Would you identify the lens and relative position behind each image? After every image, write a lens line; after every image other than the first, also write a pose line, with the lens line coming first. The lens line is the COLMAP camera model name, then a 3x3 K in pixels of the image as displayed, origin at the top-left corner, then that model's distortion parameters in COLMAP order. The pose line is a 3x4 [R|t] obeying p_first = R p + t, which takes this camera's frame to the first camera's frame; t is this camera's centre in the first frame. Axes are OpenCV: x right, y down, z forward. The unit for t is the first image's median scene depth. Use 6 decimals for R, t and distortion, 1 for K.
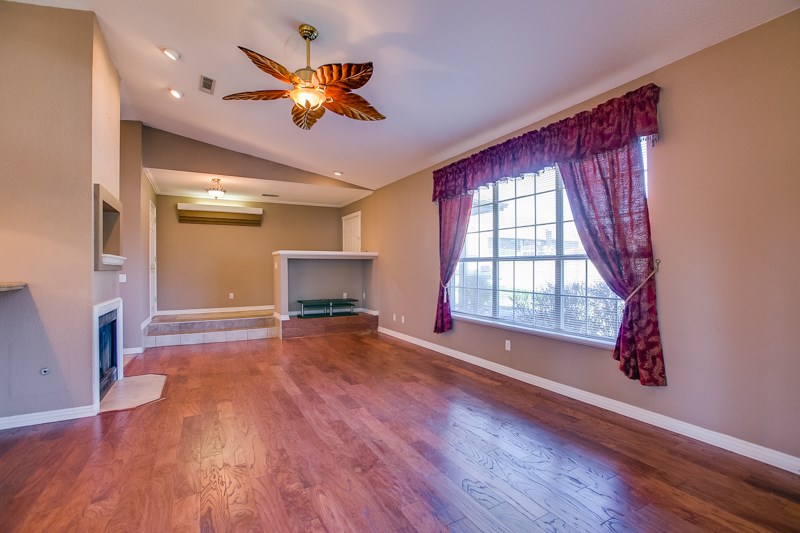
lens RADIAL K [[363.2, 0, 402.6], [0, 363.2, 268.9], [0, 0, 1]] dist [-0.053649, 0.018846]
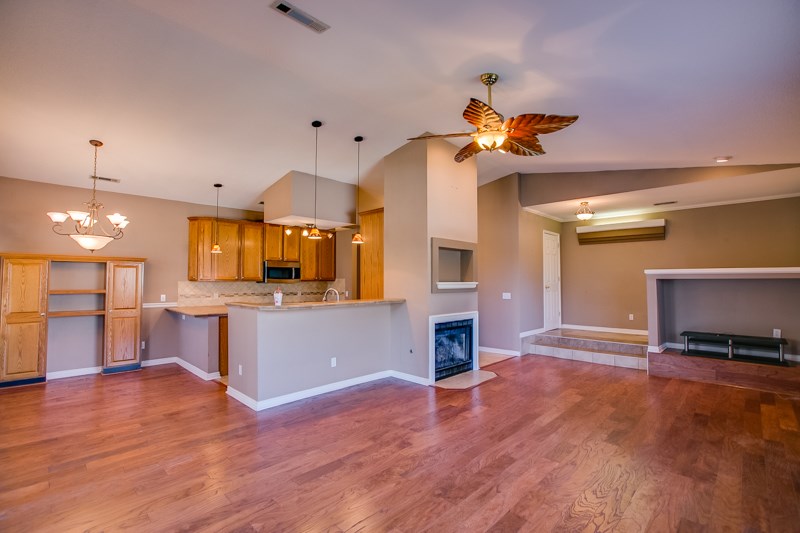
lens RADIAL K [[363.2, 0, 402.6], [0, 363.2, 268.9], [0, 0, 1]] dist [-0.053649, 0.018846]
pose [[0.288233, -0.029002, -0.957121, 0.441946], [-0.002846, 0.999511, -0.031143, -0.036194], [0.957556, 0.011700, 0.288009, 0.289622]]
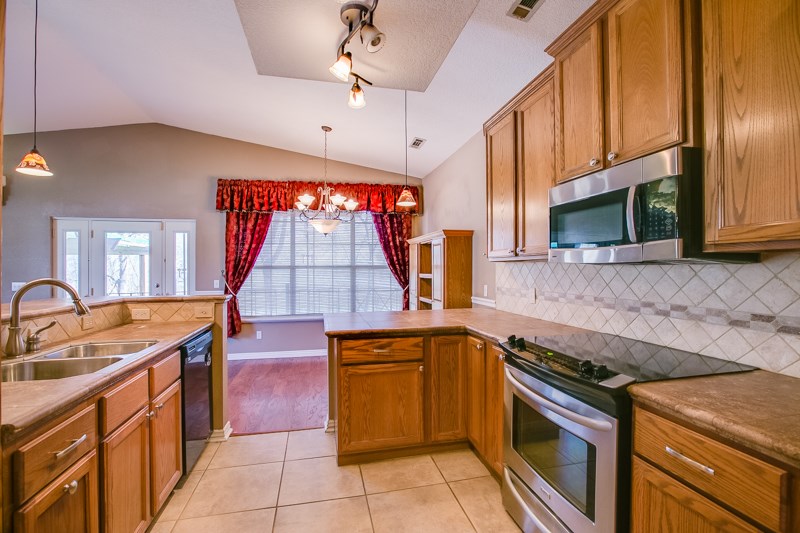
lens RADIAL K [[363.2, 0, 402.6], [0, 363.2, 268.9], [0, 0, 1]] dist [-0.053649, 0.018846]
pose [[-0.960536, 0.008024, 0.278040, -1.175870], [0.009262, 0.999952, 0.003136, -0.019195], [-0.278002, 0.005588, -0.960564, 0.659849]]
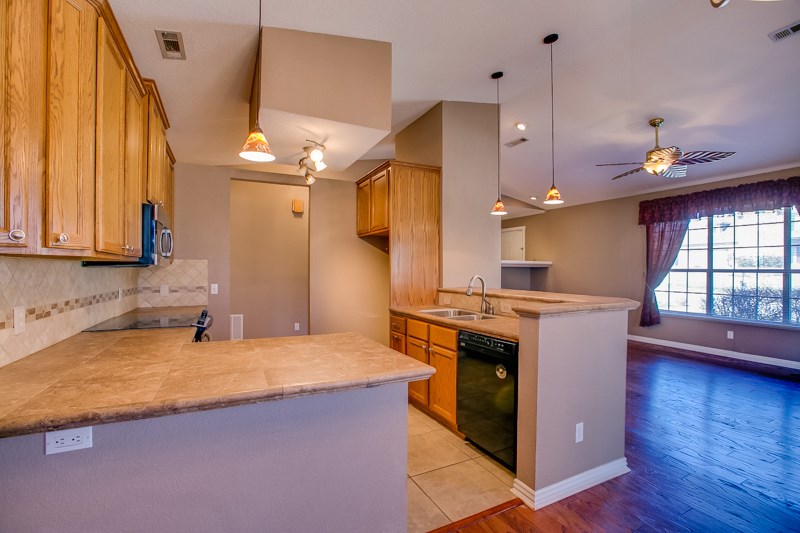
lens RADIAL K [[363.2, 0, 402.6], [0, 363.2, 268.9], [0, 0, 1]] dist [-0.053649, 0.018846]
pose [[0.999021, 0.007018, -0.043684, -0.828134], [-0.007267, 0.999958, -0.005554, -0.018248], [0.043643, 0.005866, 0.999030, -0.351110]]
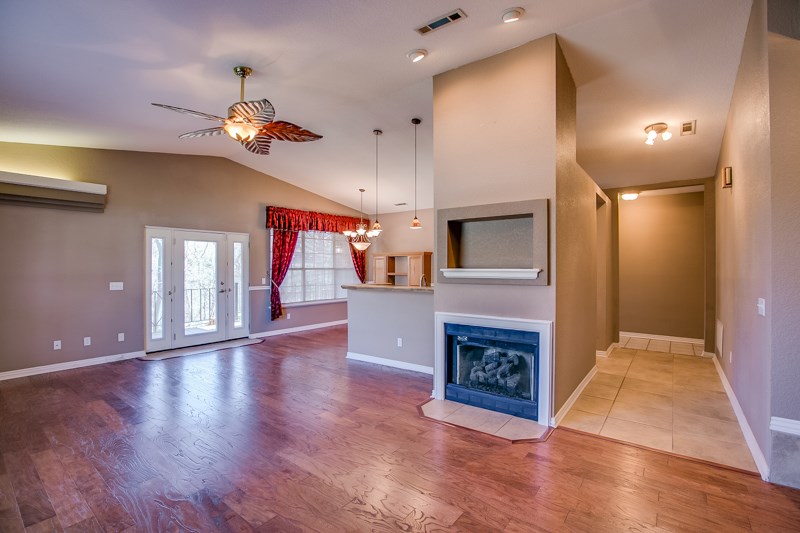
lens RADIAL K [[363.2, 0, 402.6], [0, 363.2, 268.9], [0, 0, 1]] dist [-0.053649, 0.018846]
pose [[-0.914800, 0.006367, -0.403856, -0.176511], [0.003956, 0.999969, 0.006804, -0.035490], [0.403887, 0.004626, -0.914797, 1.445987]]
